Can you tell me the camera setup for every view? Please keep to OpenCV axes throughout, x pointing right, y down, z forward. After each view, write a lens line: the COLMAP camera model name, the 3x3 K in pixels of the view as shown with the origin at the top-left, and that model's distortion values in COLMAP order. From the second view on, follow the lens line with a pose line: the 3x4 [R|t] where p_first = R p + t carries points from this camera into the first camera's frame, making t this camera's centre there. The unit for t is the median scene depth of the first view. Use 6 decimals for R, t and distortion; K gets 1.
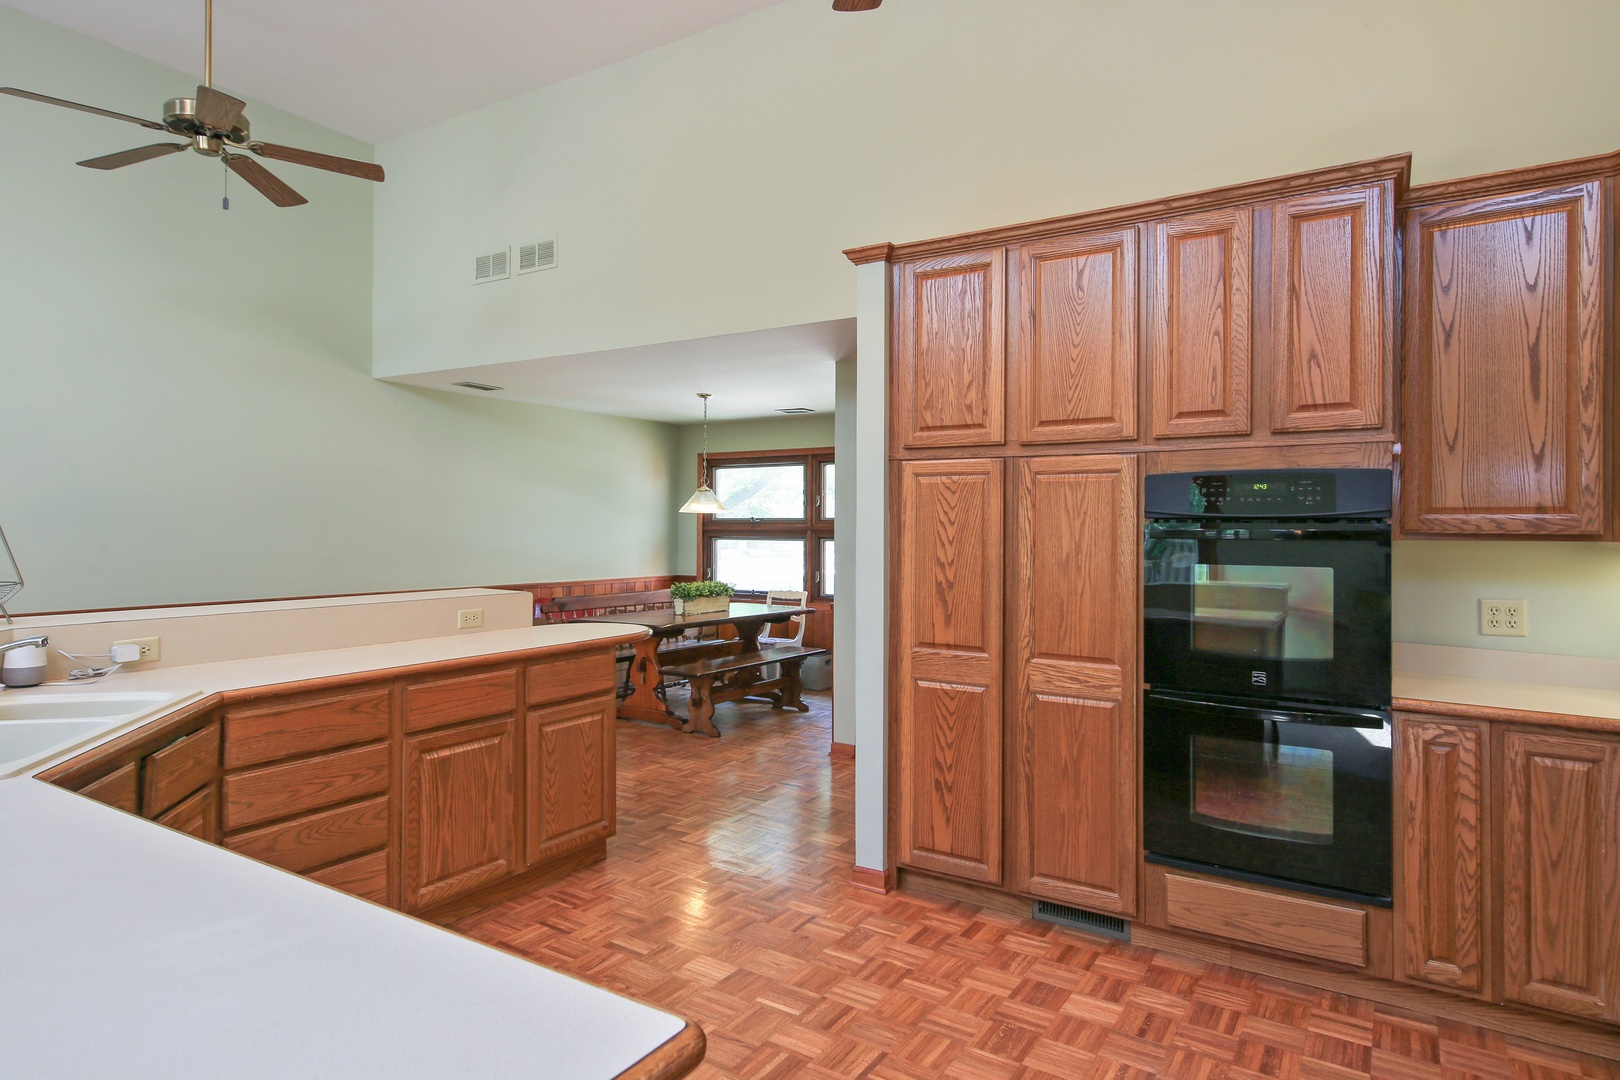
lens RADIAL K [[898.7, 0, 815.8], [0, 898.7, 529.0], [0, 0, 1]] dist [-0.000446, -0.001217]
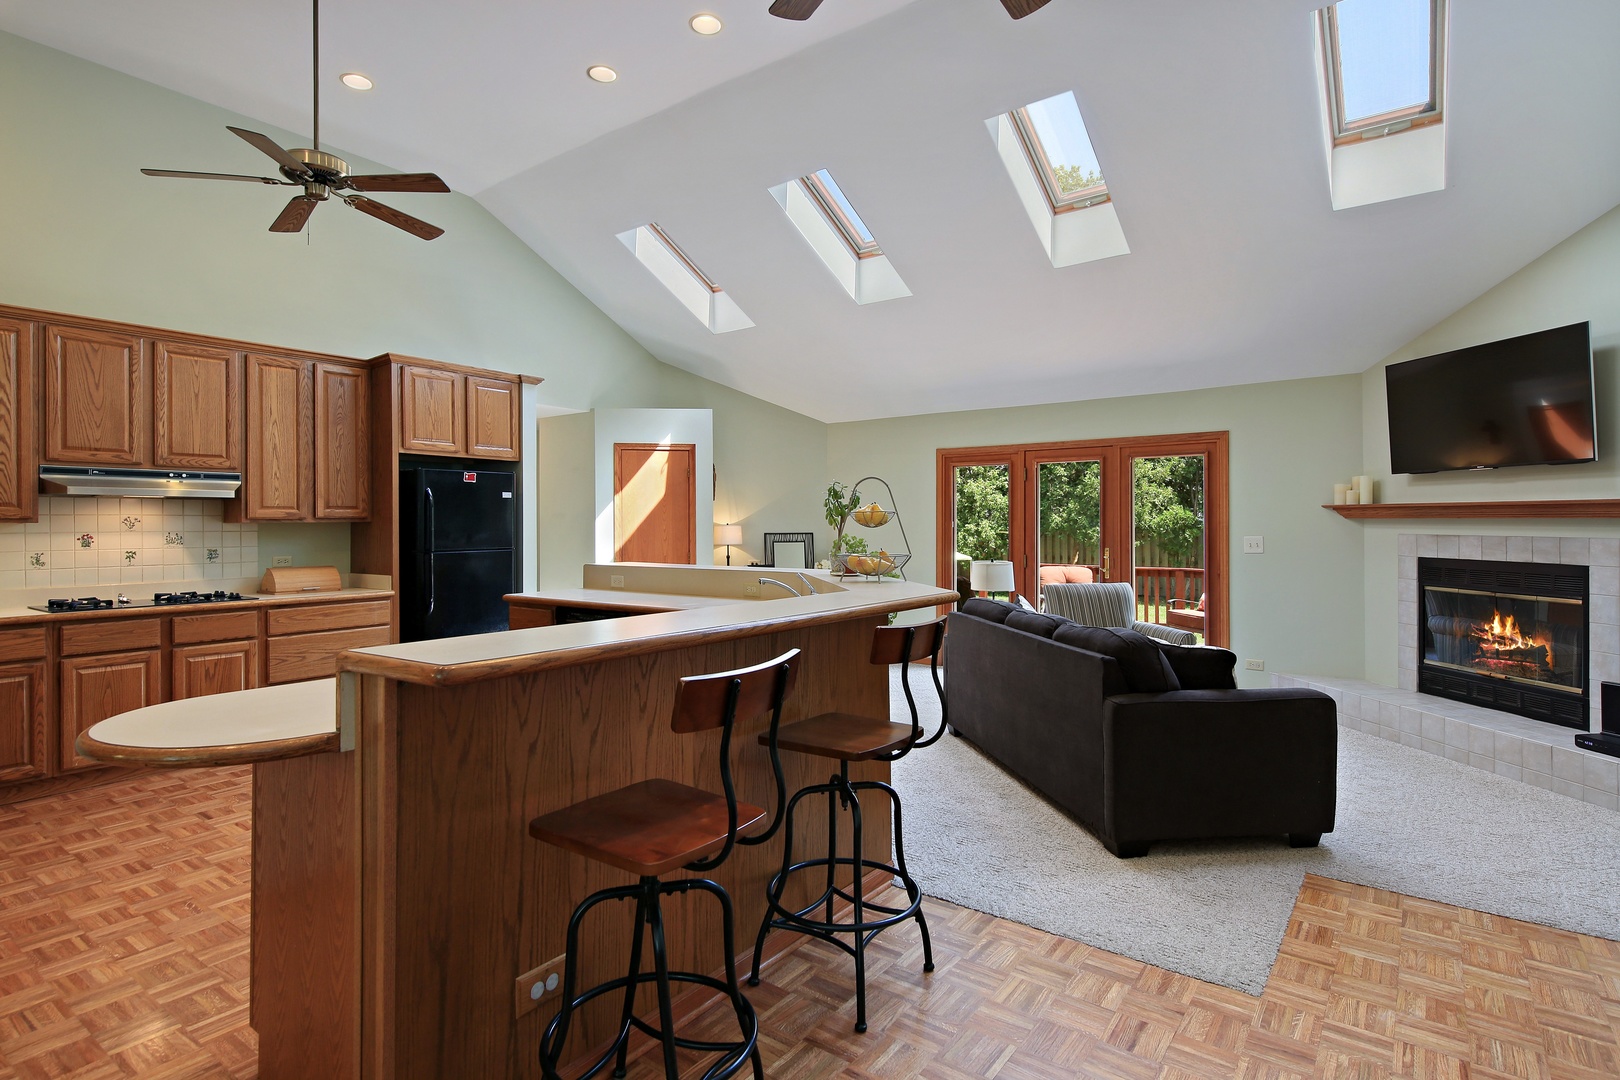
lens RADIAL K [[820.8, 0, 796.7], [0, 820.8, 531.9], [0, 0, 1]] dist [0.003399, 0.000670]
pose [[-0.995947, -0.006305, 0.089718, -0.713879], [-0.005797, 0.999966, 0.005915, 0.009918], [-0.089752, 0.005371, -0.995950, 1.705733]]
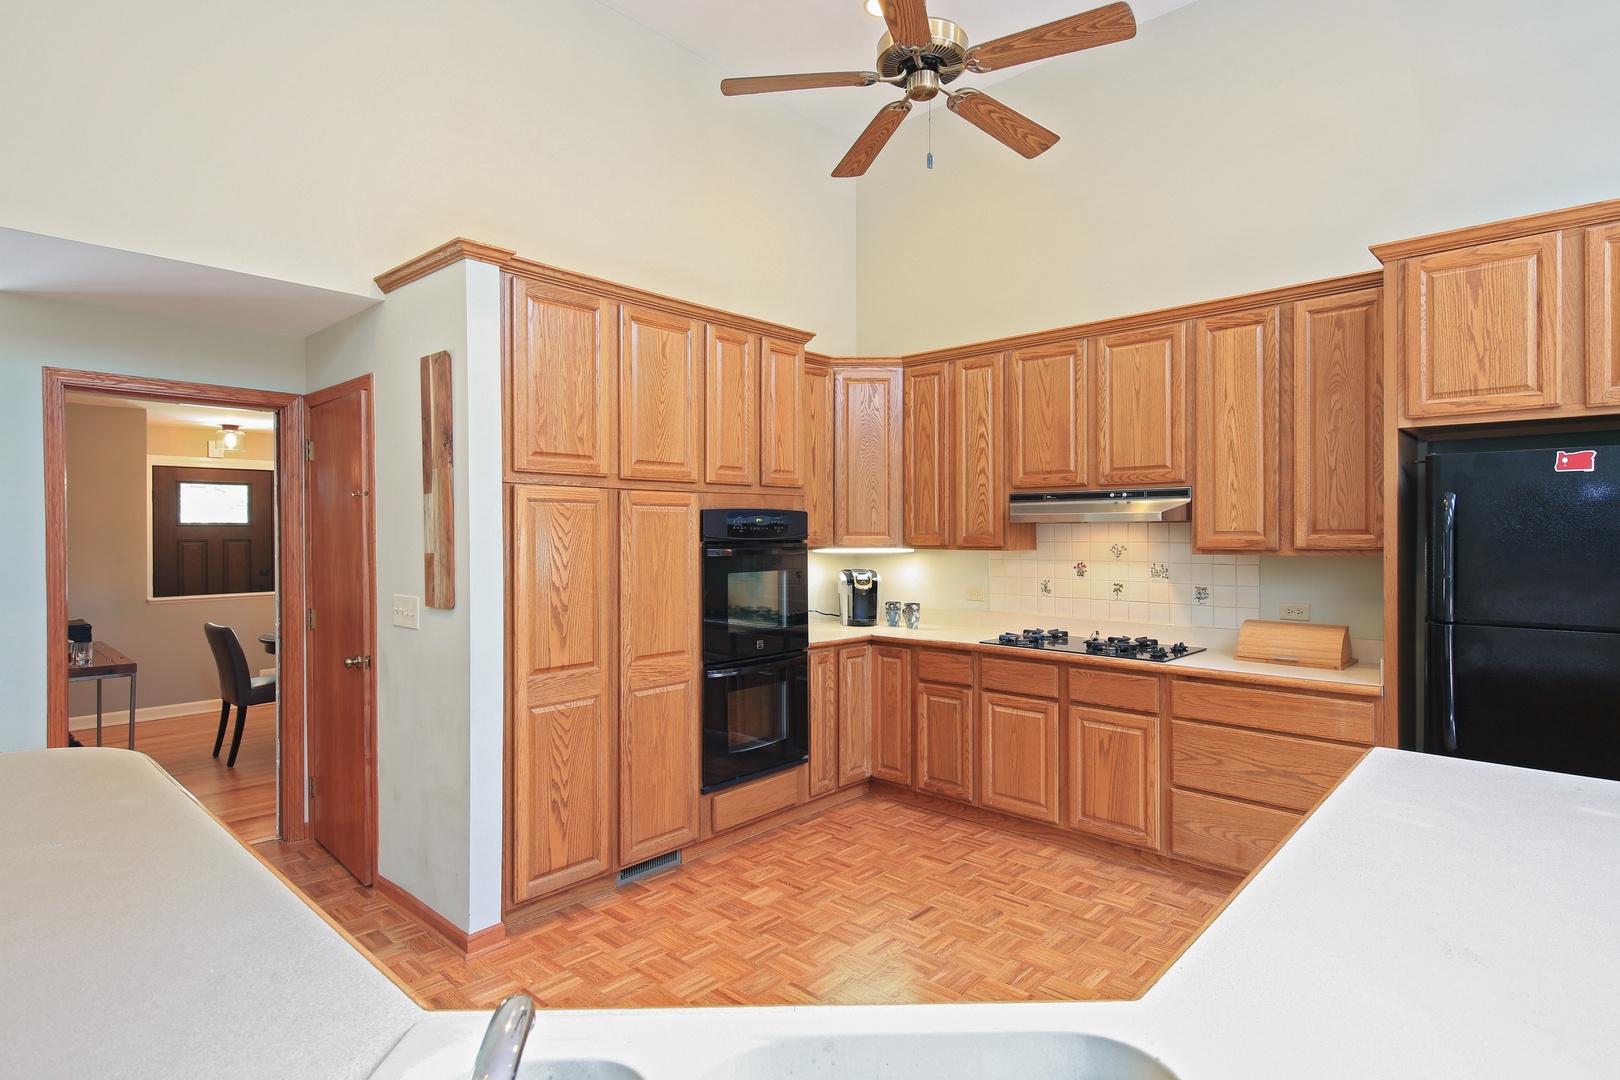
lens RADIAL K [[820.8, 0, 817.0], [0, 820.8, 538.4], [0, 0, 1]] dist [0.003399, 0.000670]
pose [[0.181142, -0.019654, 0.983261, -0.740649], [0.001170, 0.999804, 0.019770, -0.037082], [-0.983456, -0.002430, 0.181129, 0.554141]]
